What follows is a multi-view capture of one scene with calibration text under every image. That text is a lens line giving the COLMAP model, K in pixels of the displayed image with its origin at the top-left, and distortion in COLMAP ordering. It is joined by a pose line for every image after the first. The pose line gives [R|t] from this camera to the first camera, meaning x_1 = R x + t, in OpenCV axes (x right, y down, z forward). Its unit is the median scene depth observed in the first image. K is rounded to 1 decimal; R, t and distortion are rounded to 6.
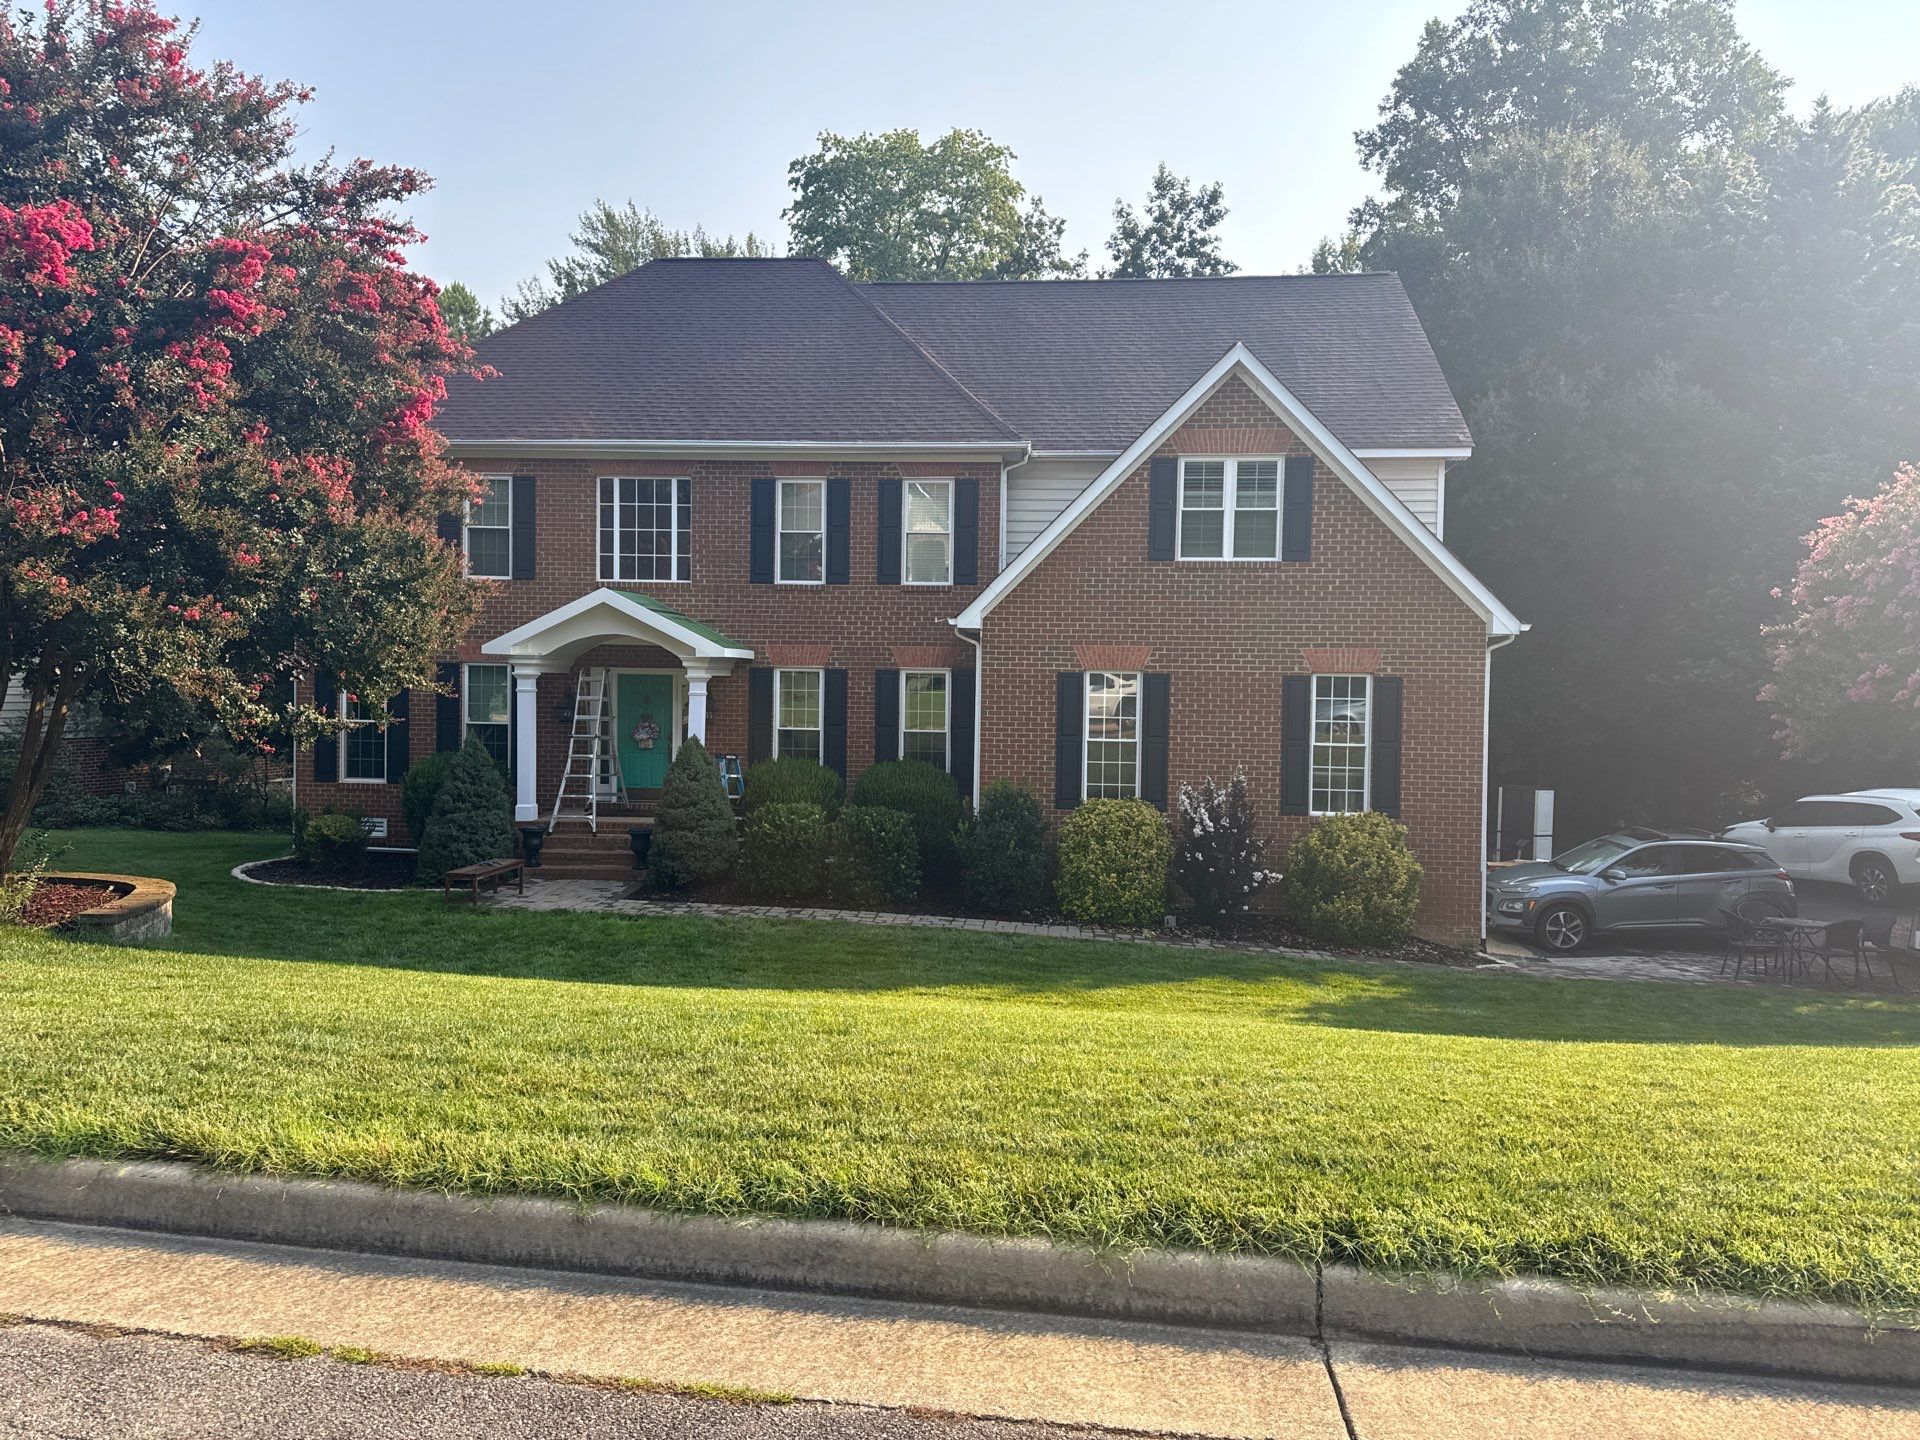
lens RADIAL K [[1389.0, 0, 932.5], [0, 1389.0, 720.7], [0, 0, 1]] dist [0.170889, -0.329340]
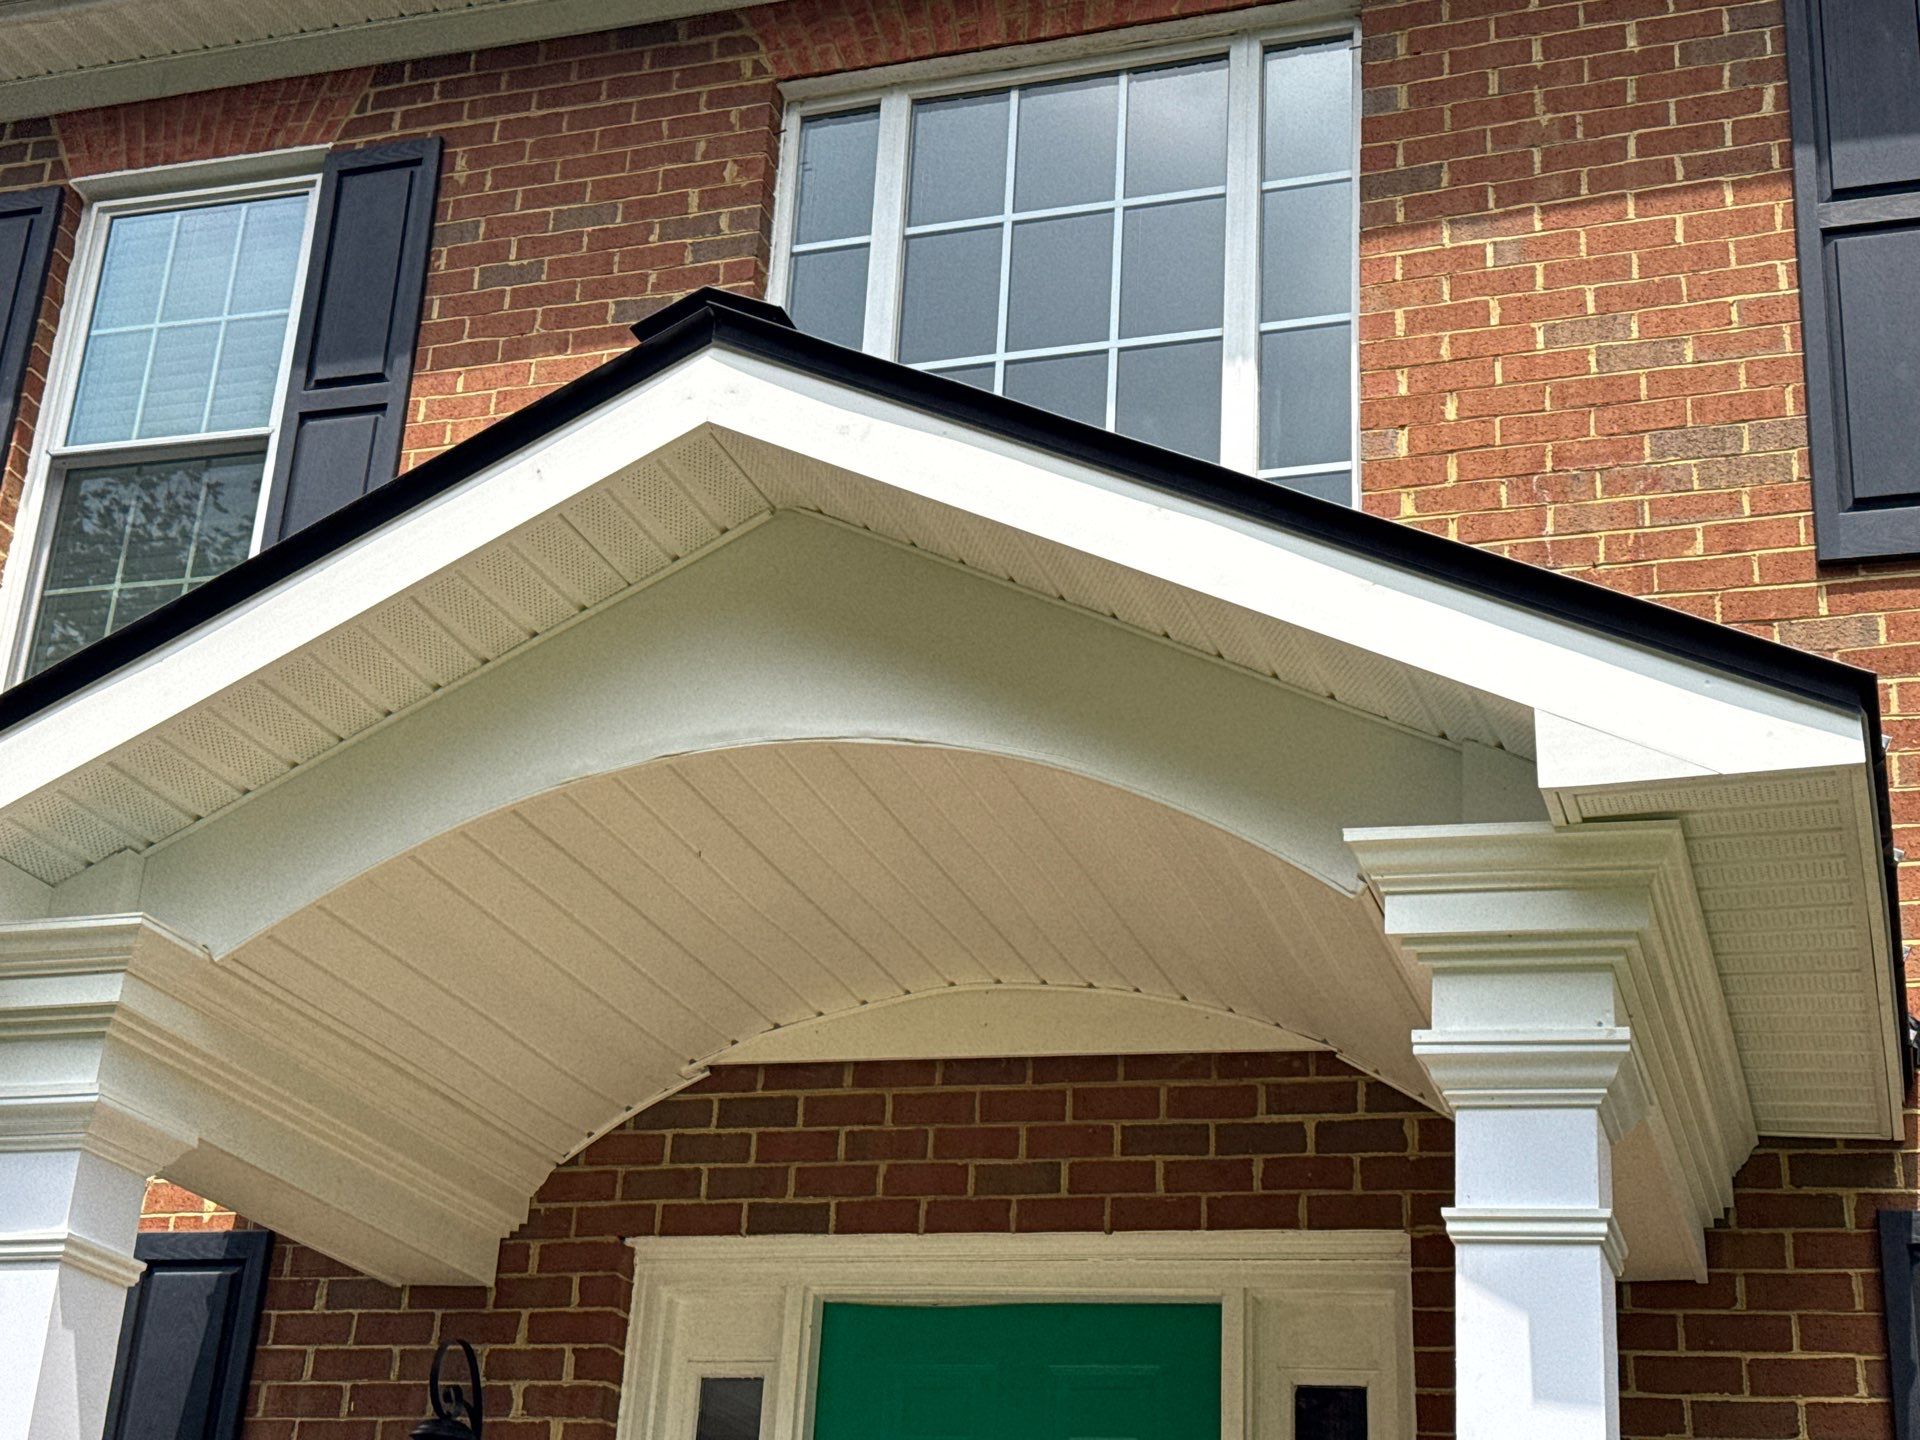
lens RADIAL K [[3008.2, 0, 832.4], [0, 3008.2, 562.9], [0, 0, 1]] dist [0.178302, -0.172749]
pose [[0.972814, -0.039463, -0.228201, -0.156406], [-0.073097, 0.882681, -0.464253, 0.042390], [0.219750, 0.468313, 0.855800, 0.733088]]
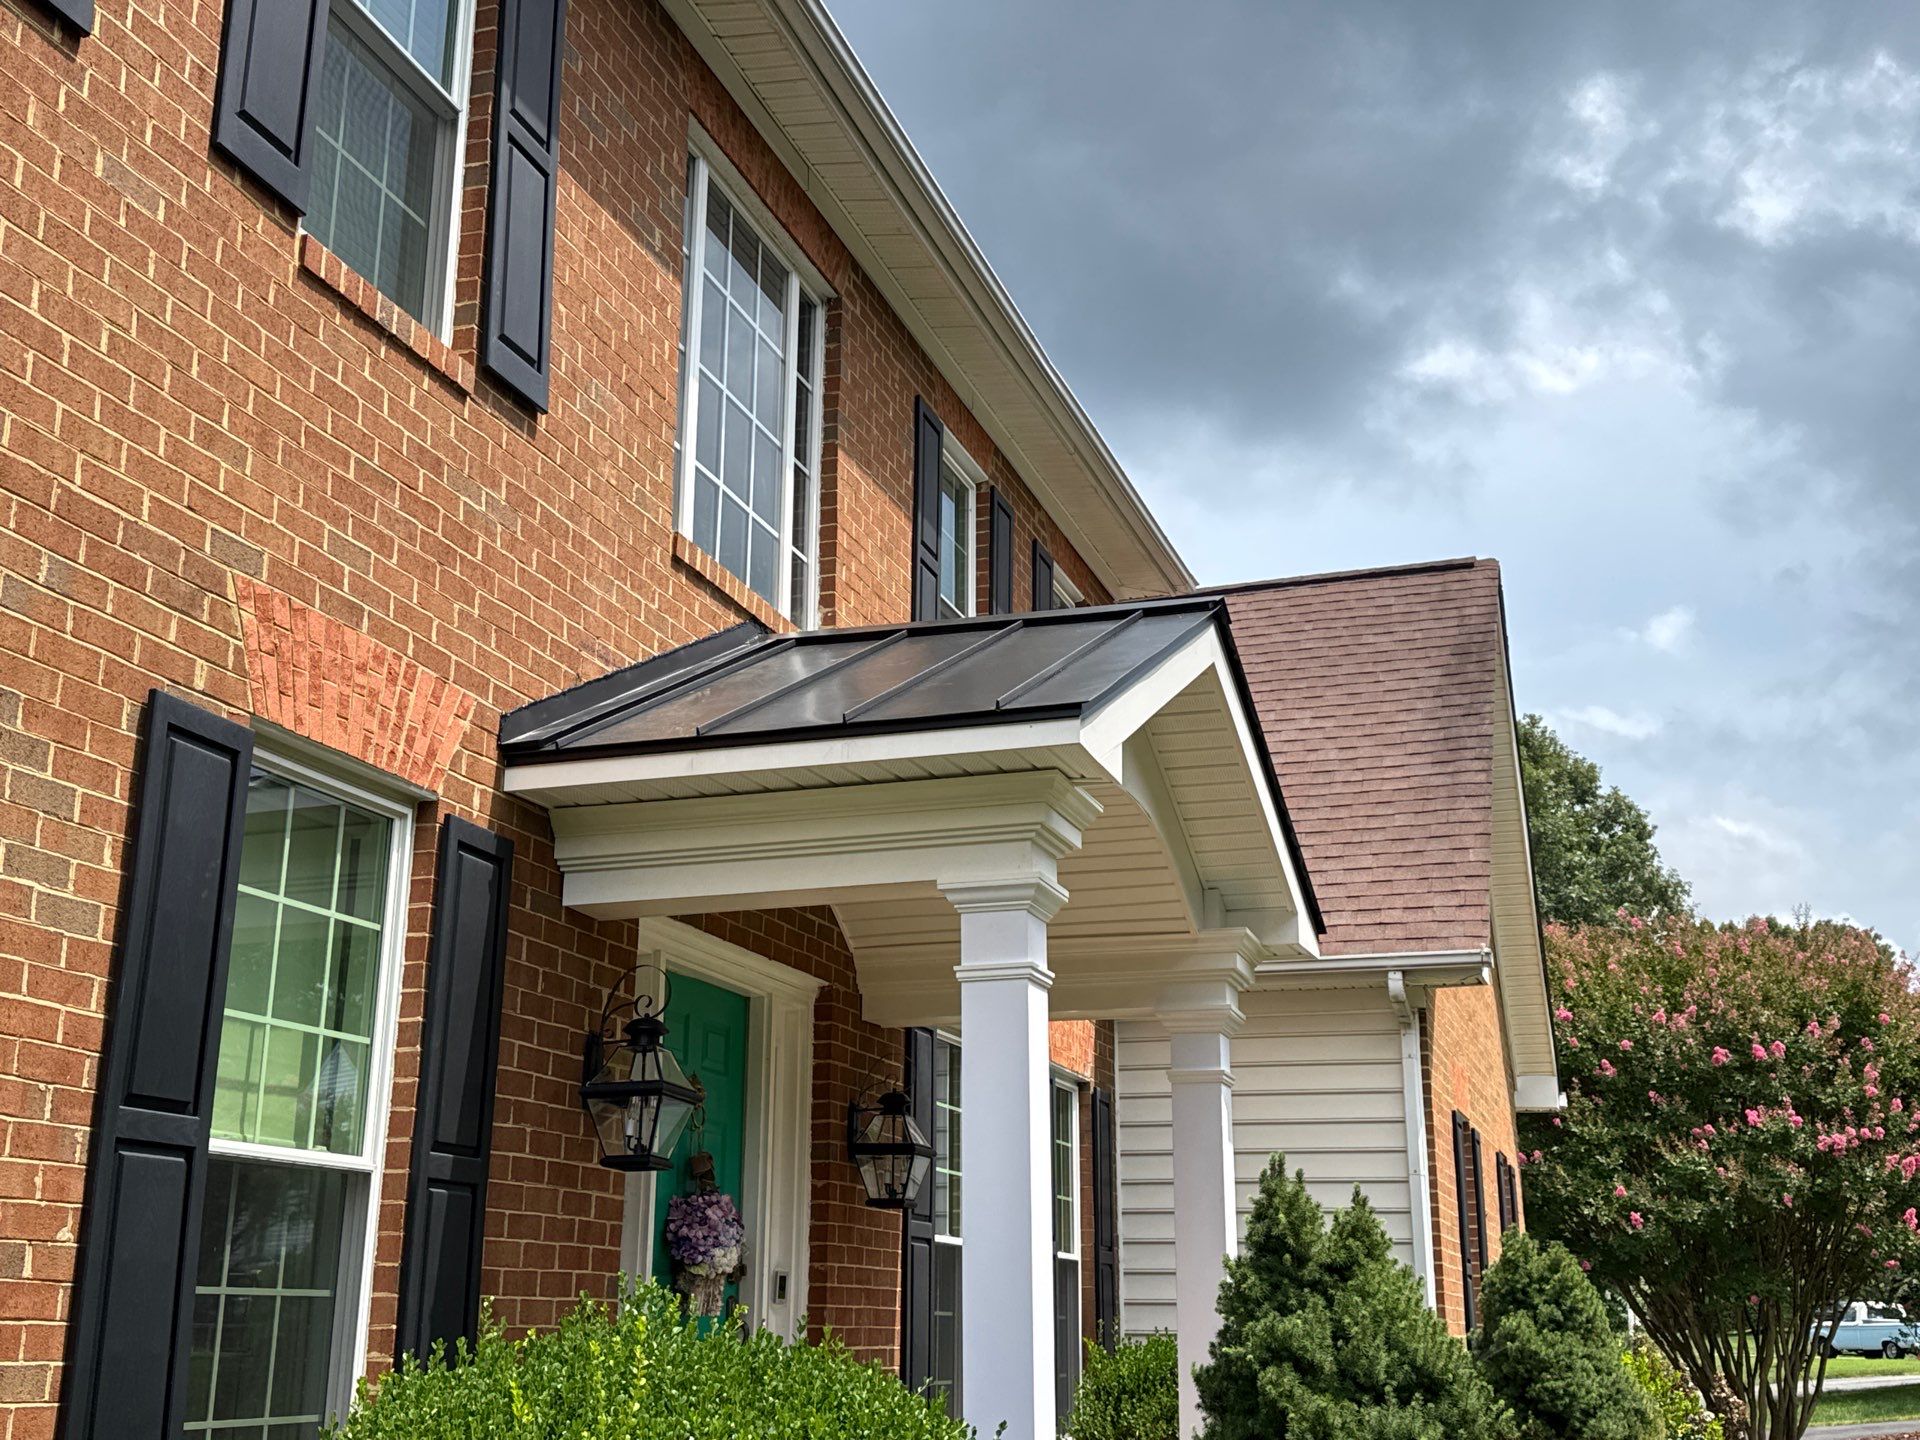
lens RADIAL K [[2102.0, 0, 960.0], [0, 2102.0, 720.0], [0, 0, 1]] dist [0.198609, -0.477151]
pose [[0.184300, 0.265875, 0.946226, -0.552749], [0.034713, 0.960356, -0.276606, 0.025207], [-0.982257, 0.083825, 0.167764, 0.918926]]
